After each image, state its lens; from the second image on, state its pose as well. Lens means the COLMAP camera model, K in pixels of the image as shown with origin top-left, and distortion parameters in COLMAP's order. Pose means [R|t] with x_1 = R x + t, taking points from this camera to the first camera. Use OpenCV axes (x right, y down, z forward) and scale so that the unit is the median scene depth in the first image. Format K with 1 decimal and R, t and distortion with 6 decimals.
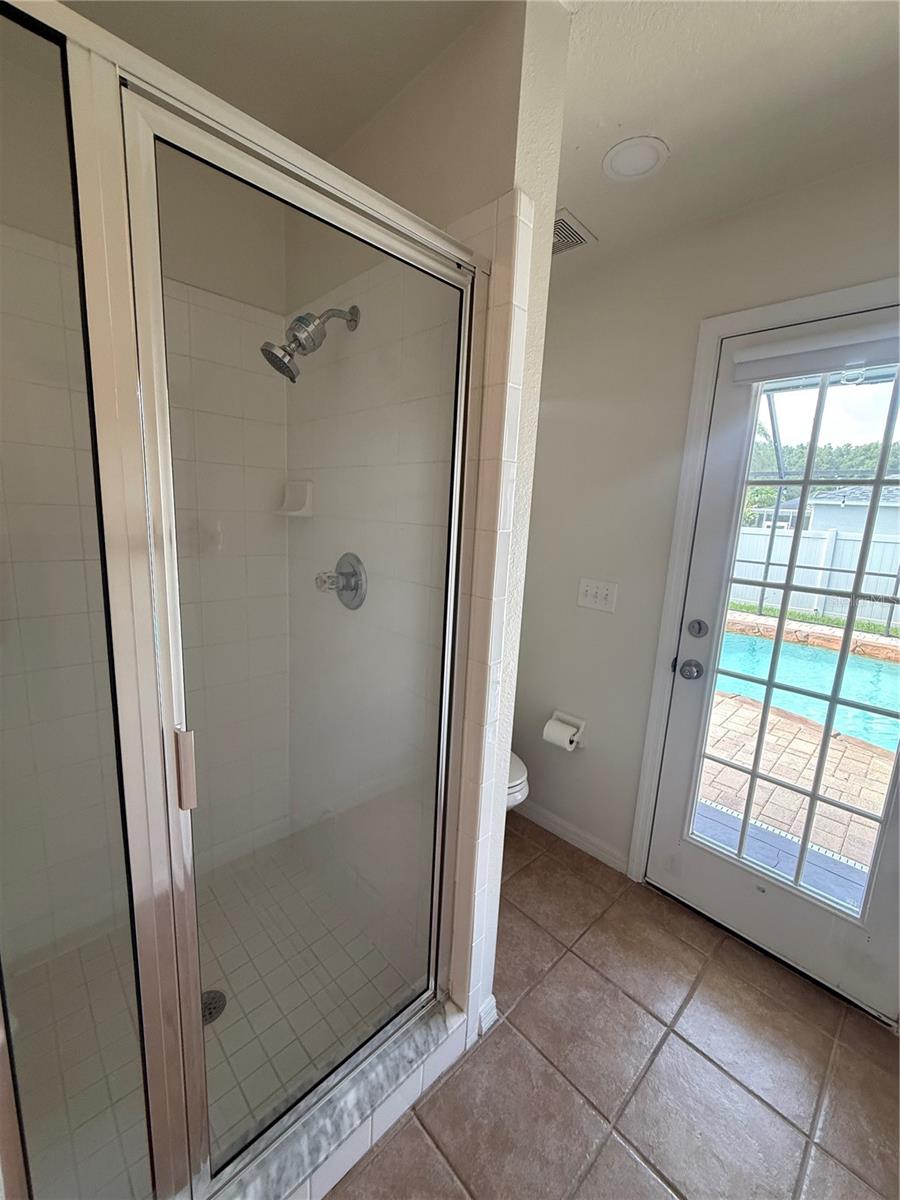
lens RADIAL K [[477.1, 0, 449.5], [0, 477.1, 594.4], [0, 0, 1]] dist [-0.000298, 0.000517]
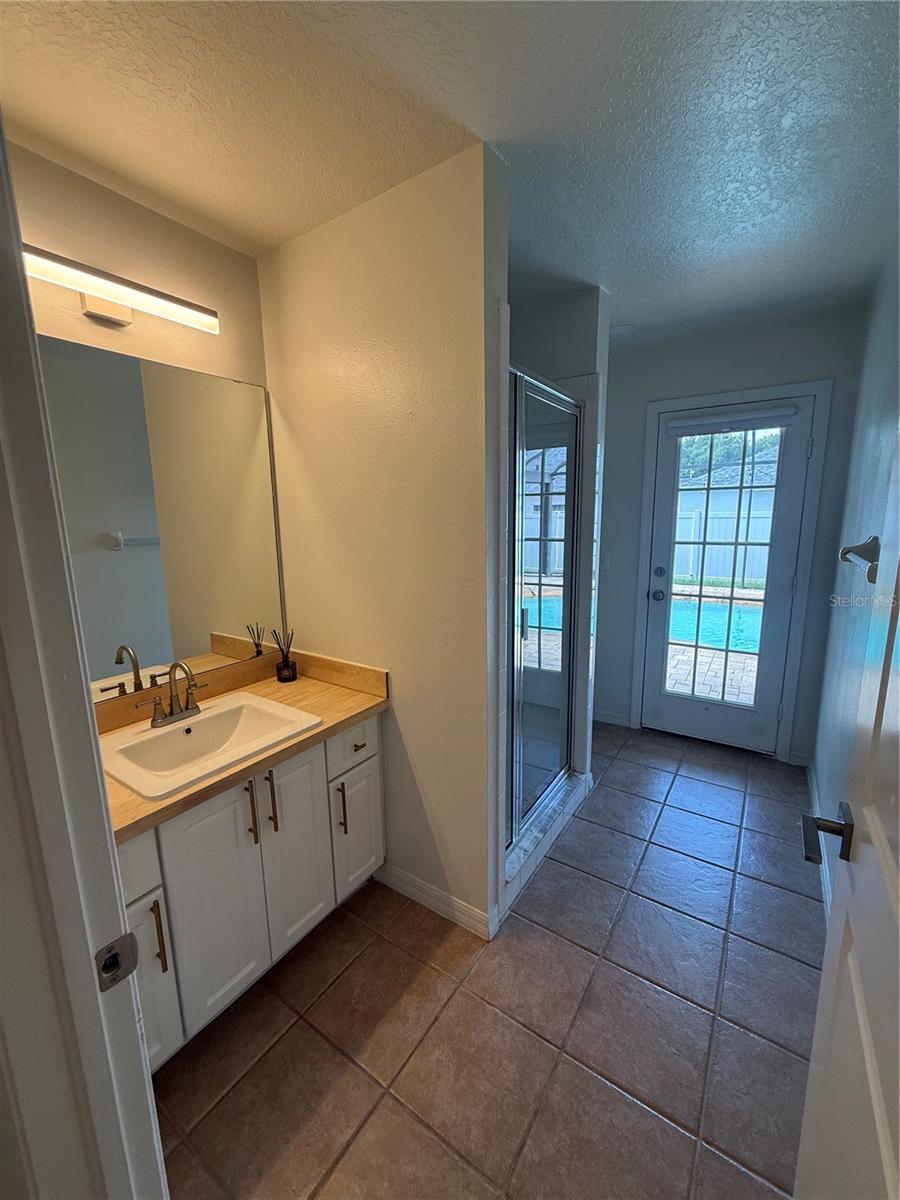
lens RADIAL K [[477.1, 0, 444.4], [0, 477.1, 599.6], [0, 0, 1]] dist [-0.000298, 0.000517]
pose [[0.975950, -0.104952, 0.191070, -0.620998], [0.105103, 0.994417, 0.009374, 0.072896], [-0.190987, 0.010933, 0.981532, -0.601927]]
